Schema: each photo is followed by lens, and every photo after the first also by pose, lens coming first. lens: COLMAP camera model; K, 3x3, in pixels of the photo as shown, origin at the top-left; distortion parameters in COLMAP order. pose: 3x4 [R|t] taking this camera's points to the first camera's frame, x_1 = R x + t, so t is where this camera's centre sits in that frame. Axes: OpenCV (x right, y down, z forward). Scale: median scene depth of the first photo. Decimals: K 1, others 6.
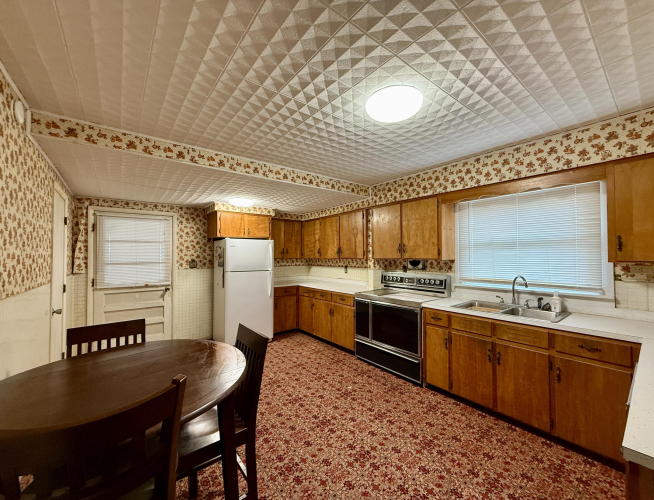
lens RADIAL K [[265.7, 0, 332.5], [0, 265.7, 250.8], [0, 0, 1]] dist [0.002132, 0.000083]
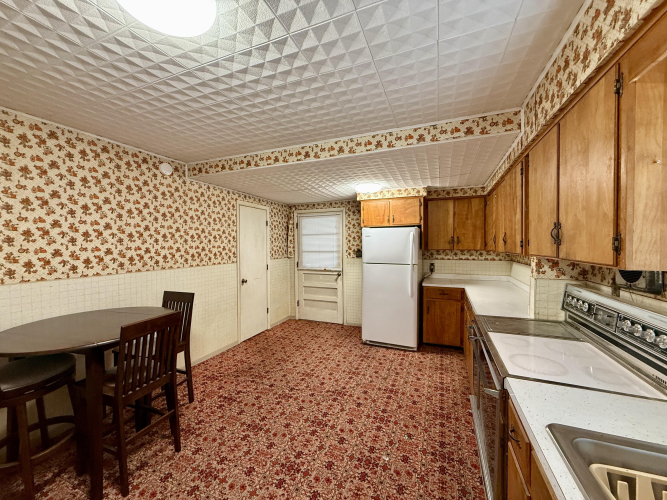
lens RADIAL K [[265.1, 0, 332.9], [0, 265.1, 250.2], [0, 0, 1]] dist [-0.000978, 0.000414]
pose [[0.487339, 0.022307, -0.872928, 0.465316], [0.016930, 0.999244, 0.034986, -0.003528], [0.873049, -0.031829, 0.486593, 0.515675]]
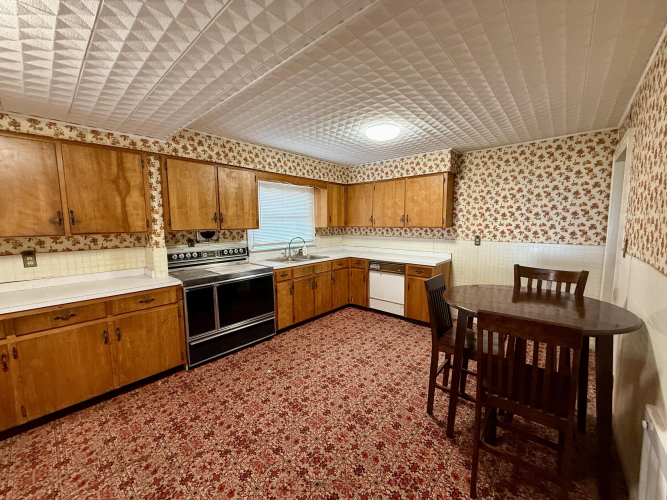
lens RADIAL K [[265.1, 0, 332.7], [0, 265.1, 249.9], [0, 0, 1]] dist [-0.000978, 0.000414]
pose [[-0.168761, -0.091007, 0.981447, -0.708034], [-0.001258, 0.995747, 0.092117, 0.016121], [-0.985656, 0.014311, -0.168158, 0.802948]]
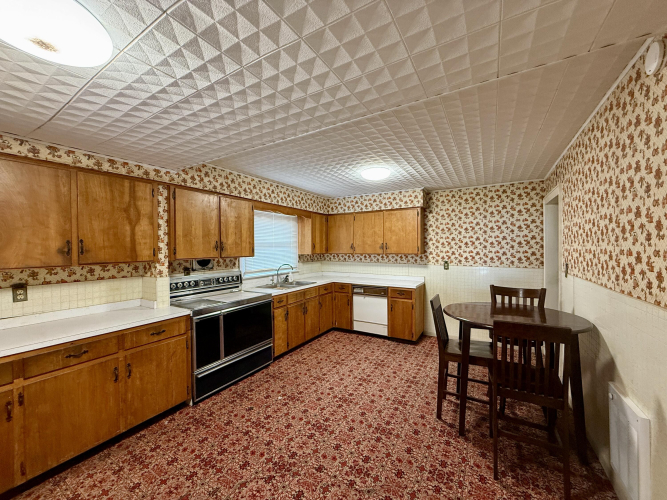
lens RADIAL K [[265.1, 0, 332.6], [0, 265.1, 249.8], [0, 0, 1]] dist [-0.000978, 0.000414]
pose [[-0.348649, 0.003243, 0.937248, -0.736931], [0.000610, 0.999995, -0.003234, 0.006631], [-0.937253, -0.000556, -0.348649, 0.988765]]
